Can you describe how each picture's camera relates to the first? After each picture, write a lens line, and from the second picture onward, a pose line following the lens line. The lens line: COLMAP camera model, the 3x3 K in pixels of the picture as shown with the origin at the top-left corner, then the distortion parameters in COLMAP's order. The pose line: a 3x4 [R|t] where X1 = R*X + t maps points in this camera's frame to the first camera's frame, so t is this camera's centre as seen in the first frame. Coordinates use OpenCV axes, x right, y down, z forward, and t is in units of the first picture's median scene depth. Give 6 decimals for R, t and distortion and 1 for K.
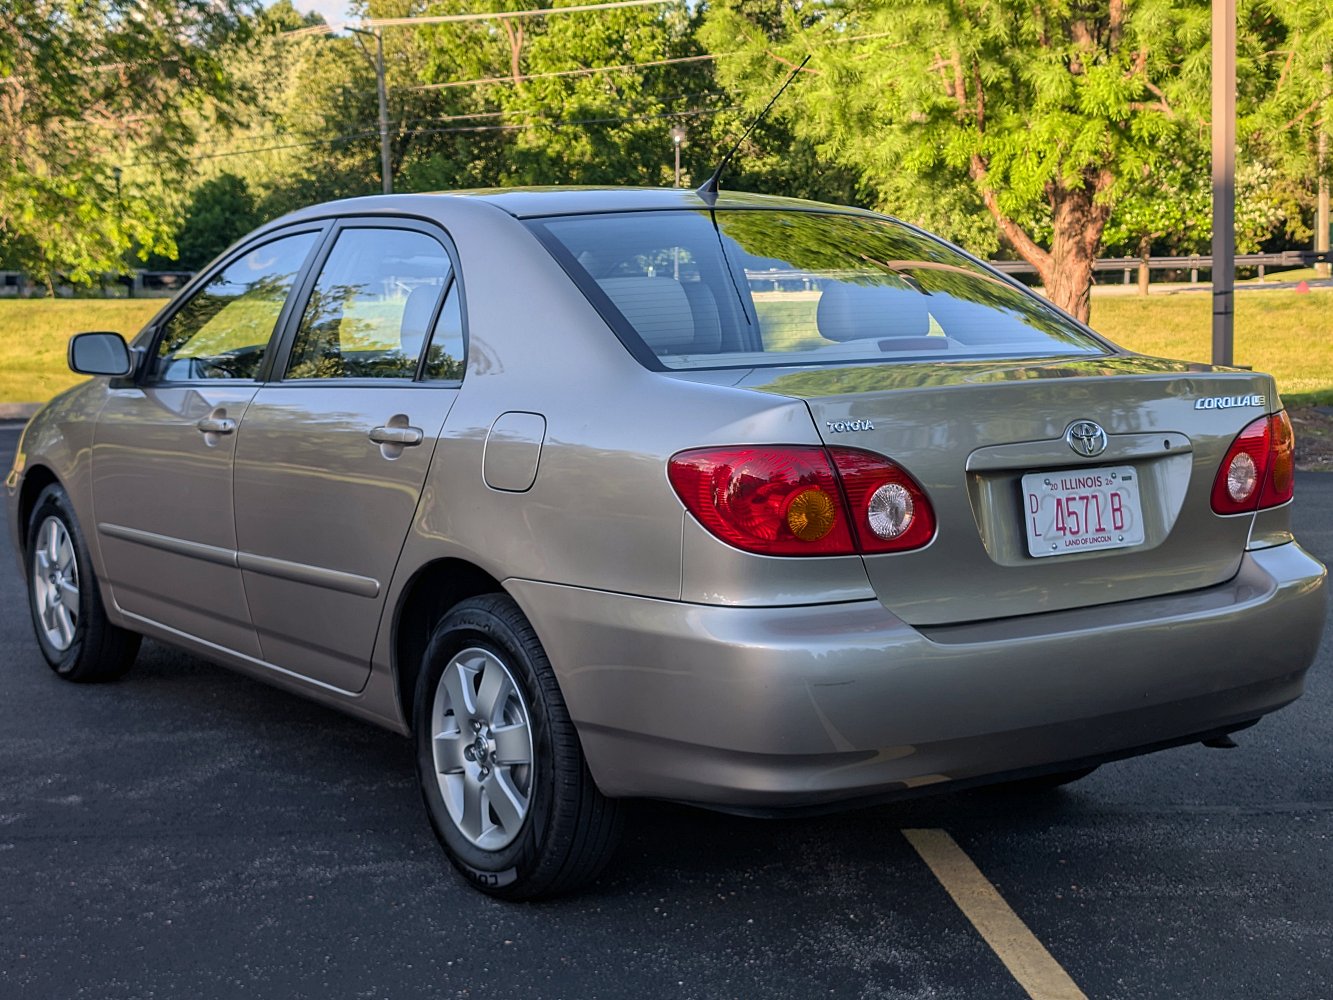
lens RADIAL K [[2010.6, 0, 714.3], [0, 2010.6, 510.8], [0, 0, 1]] dist [0.043184, 0.000000]
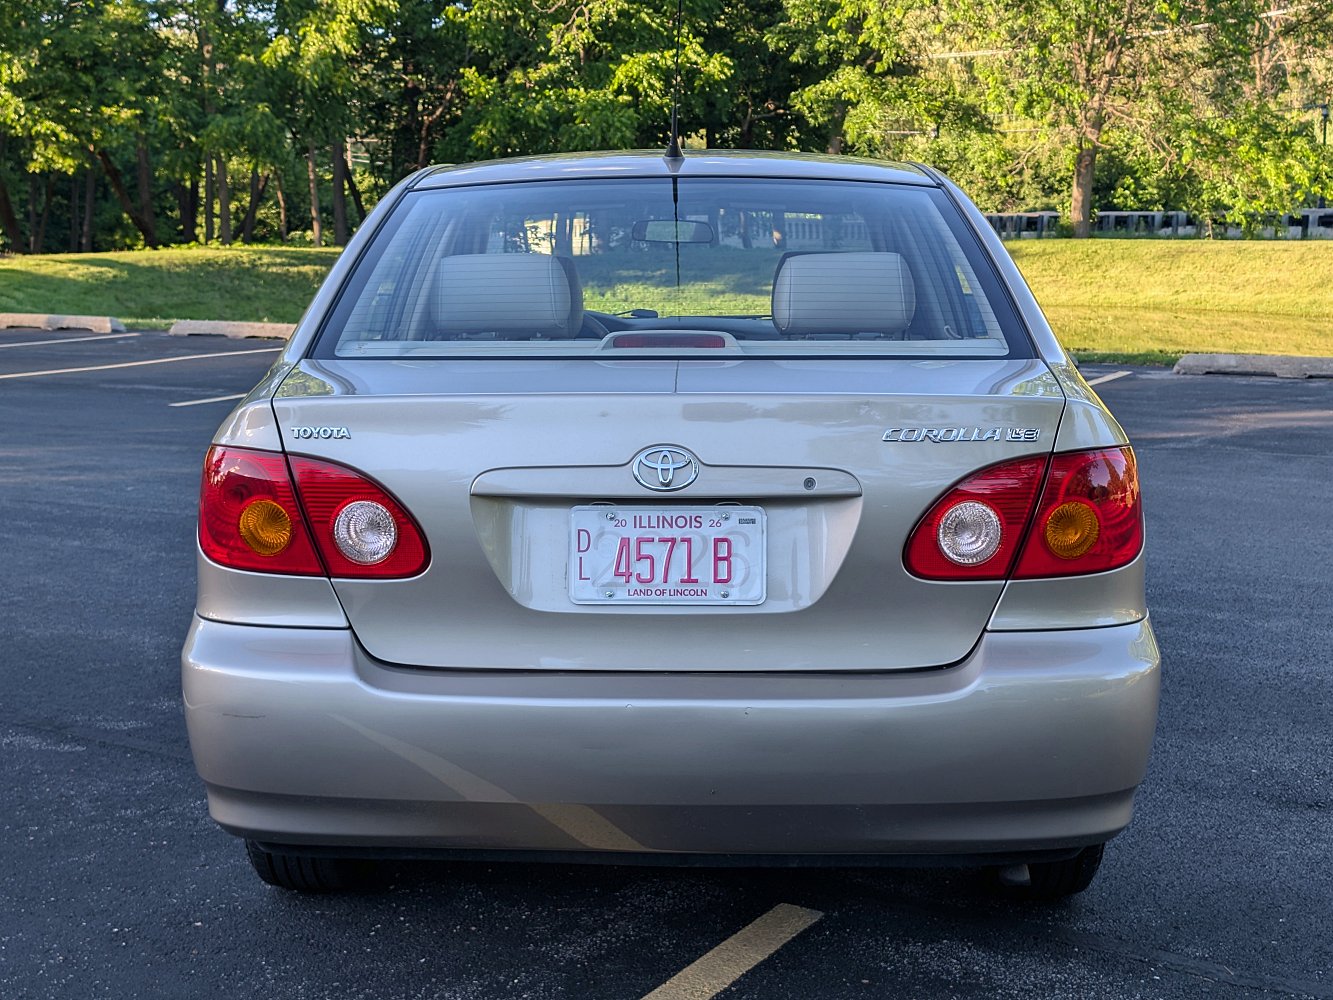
lens RADIAL K [[2010.6, 0, 669.9], [0, 2010.6, 496.0], [0, 0, 1]] dist [0.043184, 0.000000]
pose [[0.800319, 0.092809, -0.592347, 0.582243], [-0.078740, 0.995660, 0.049615, -0.056574], [0.594381, 0.006934, 0.804154, 0.299824]]
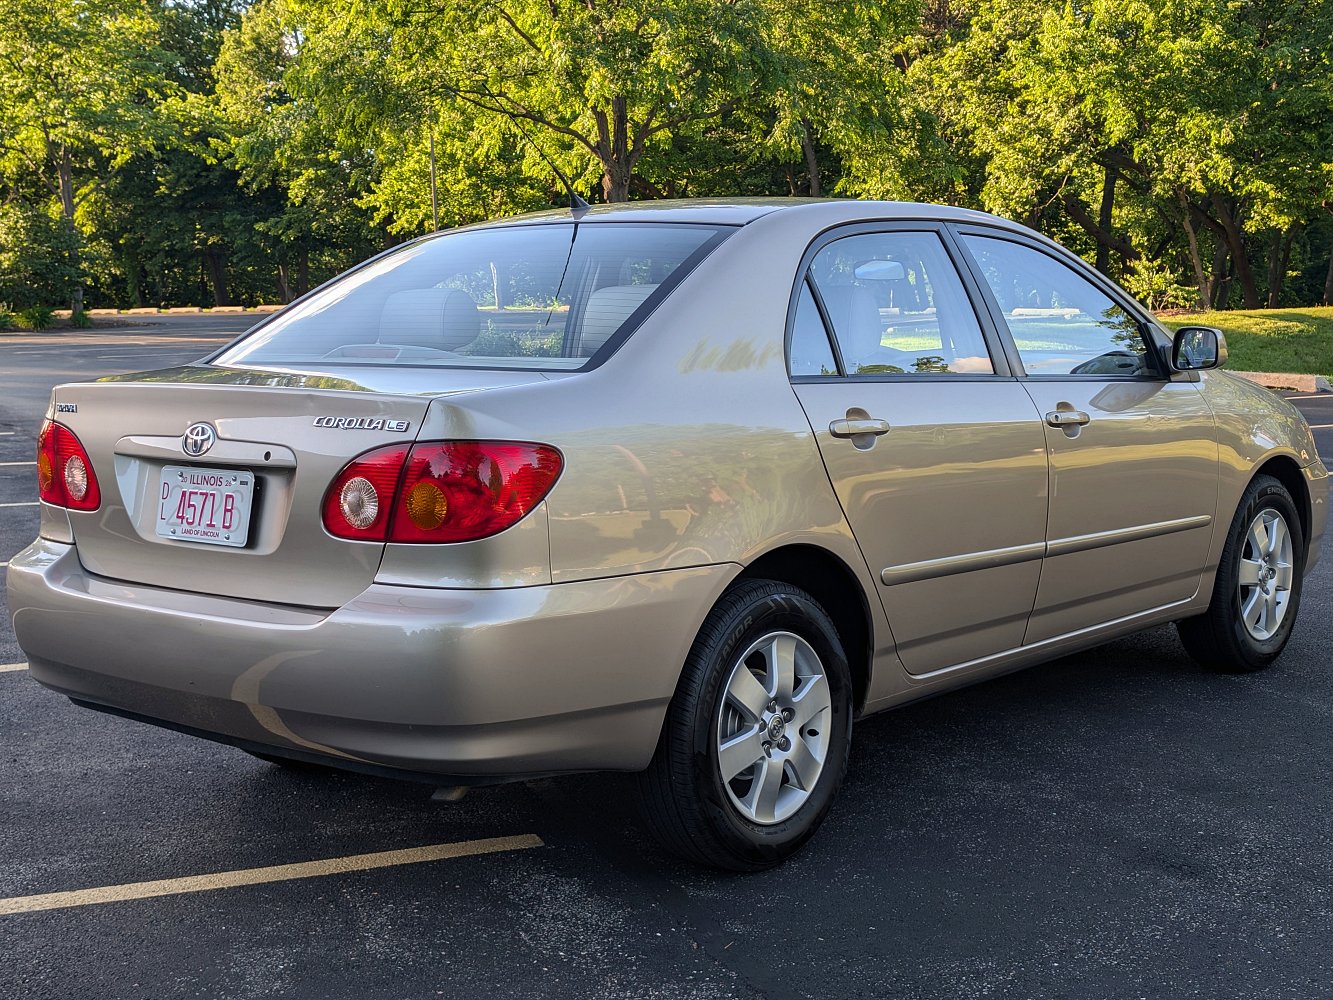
lens RADIAL K [[2010.6, 0, 665.3], [0, 2010.6, 502.9], [0, 0, 1]] dist [0.043184, 0.000000]
pose [[0.257504, 0.112418, -0.959715, 1.135787], [-0.105169, 0.990570, 0.087814, -0.108488], [0.960537, 0.078320, 0.266899, 0.828836]]
